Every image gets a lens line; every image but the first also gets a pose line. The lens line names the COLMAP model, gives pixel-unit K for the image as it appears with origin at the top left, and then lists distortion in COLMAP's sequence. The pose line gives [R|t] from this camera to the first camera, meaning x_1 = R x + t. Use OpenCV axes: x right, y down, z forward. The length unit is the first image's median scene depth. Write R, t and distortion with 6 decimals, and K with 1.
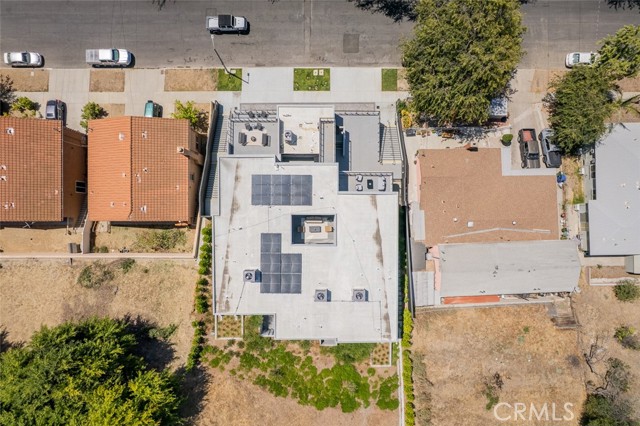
lens RADIAL K [[427.3, 0, 320.0], [0, 427.3, 213.0], [0, 0, 1]] dist [-0.076076, 0.070247]
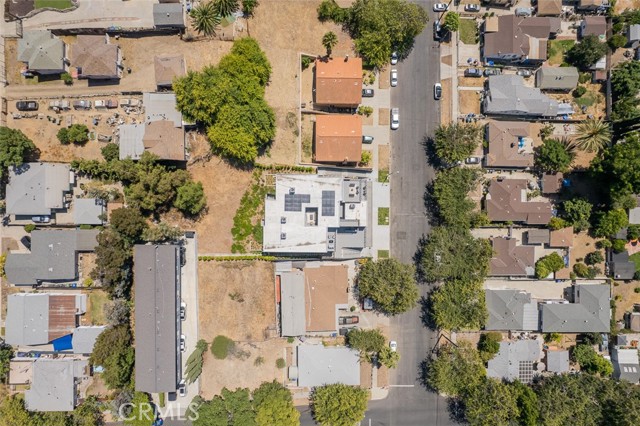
lens RADIAL K [[427.3, 0, 320.0], [0, 427.3, 213.0], [0, 0, 1]] dist [-0.076076, 0.070247]
pose [[-0.009371, 0.999730, -0.021240, 0.013527], [-0.999920, -0.009188, 0.008689, -0.026203], [0.008492, 0.021320, 0.999737, -1.239197]]
